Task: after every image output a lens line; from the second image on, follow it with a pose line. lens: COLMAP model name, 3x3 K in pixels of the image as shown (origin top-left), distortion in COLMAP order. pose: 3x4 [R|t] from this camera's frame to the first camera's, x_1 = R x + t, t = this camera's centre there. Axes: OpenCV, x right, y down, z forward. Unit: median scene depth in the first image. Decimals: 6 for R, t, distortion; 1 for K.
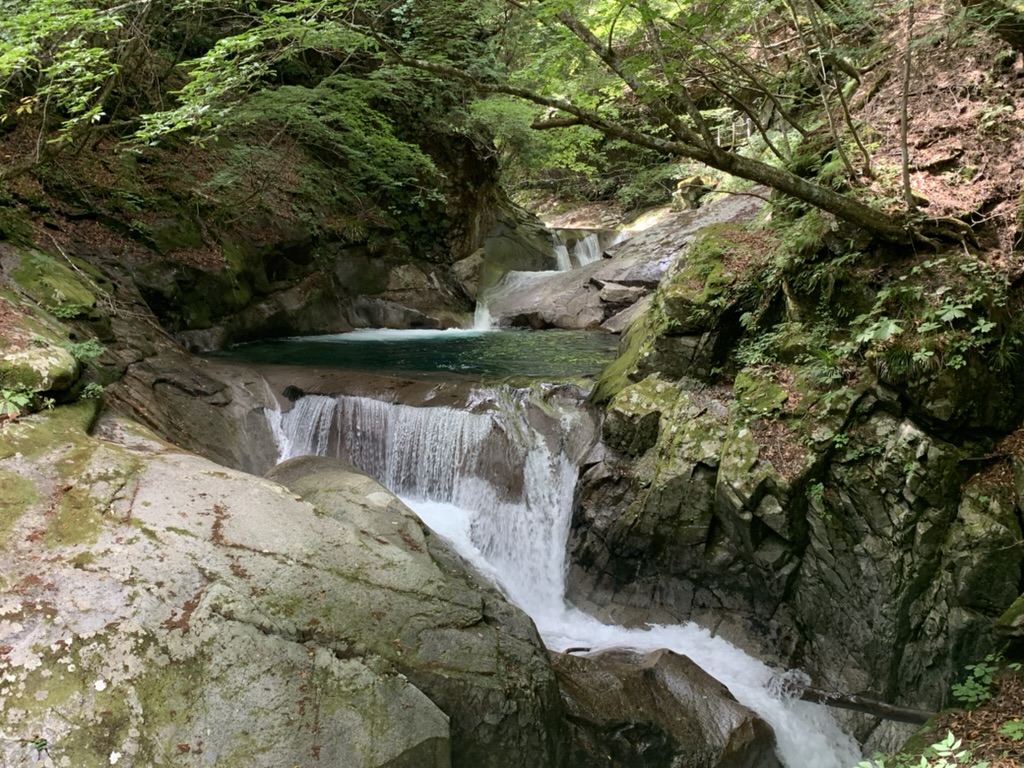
lens RADIAL K [[965.2, 0, 512.3], [0, 965.2, 383.9], [0, 0, 1]] dist [0.019030, 0.000000]
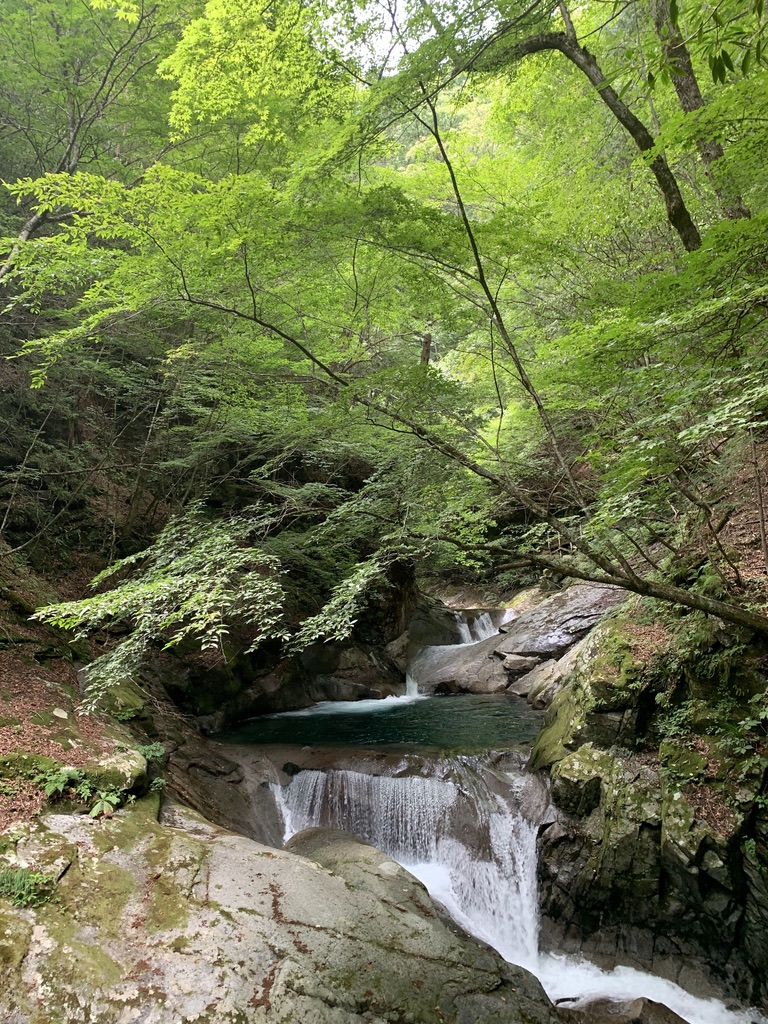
lens RADIAL K [[756.0, 0, 378.3], [0, 756.0, 510.7], [0, 0, 1]] dist [0.021524, -0.023091]
pose [[0.998339, -0.054543, -0.018559, -0.102831], [0.047431, 0.960934, -0.272684, -0.051797], [0.032707, 0.271351, 0.961925, -0.049557]]
